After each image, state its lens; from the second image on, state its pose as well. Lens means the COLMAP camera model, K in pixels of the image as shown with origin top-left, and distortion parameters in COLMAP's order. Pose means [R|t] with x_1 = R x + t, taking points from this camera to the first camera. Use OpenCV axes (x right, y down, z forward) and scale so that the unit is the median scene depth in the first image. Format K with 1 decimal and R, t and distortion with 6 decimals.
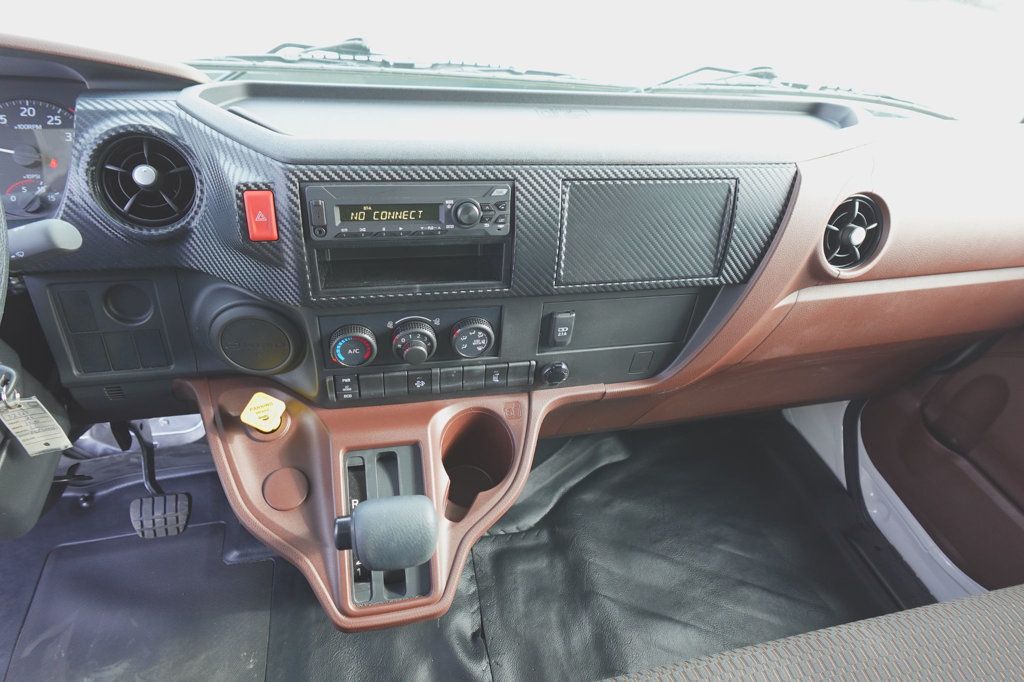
lens RADIAL K [[606.0, 0, 516.4], [0, 606.0, 344.9], [0, 0, 1]] dist [-0.001660, -0.000993]
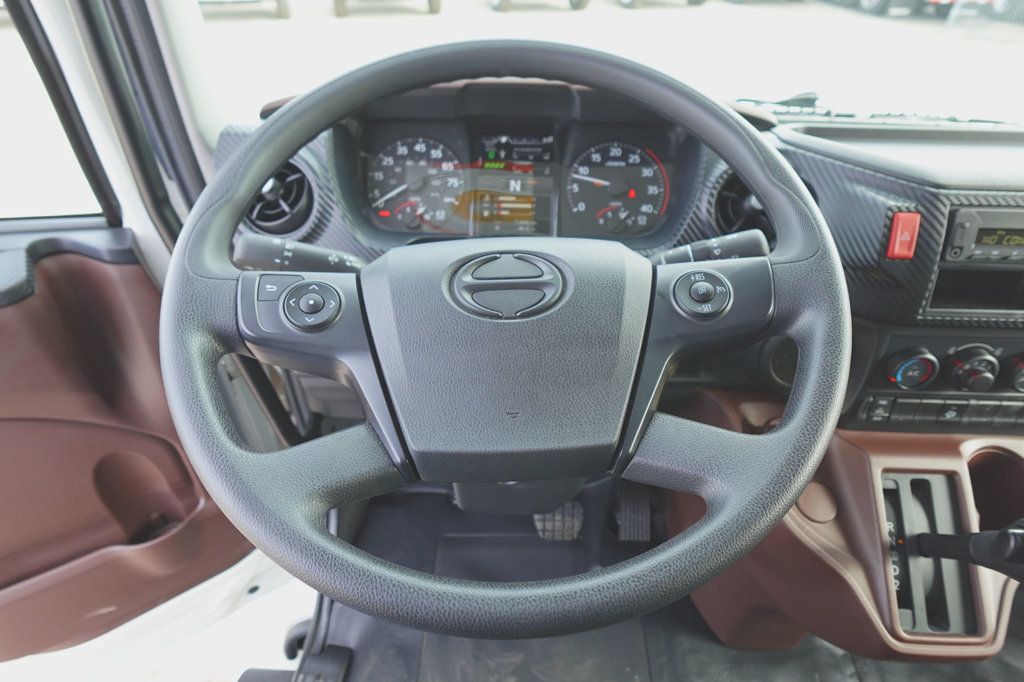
lens RADIAL K [[606.0, 0, 512.0], [0, 606.0, 340.3], [0, 0, 1]] dist [-0.001660, -0.000993]
pose [[0.961989, 0.069815, -0.264012, -0.631938], [-0.097375, 0.990915, -0.092771, 0.112408], [0.255136, 0.114953, 0.960048, -0.158498]]
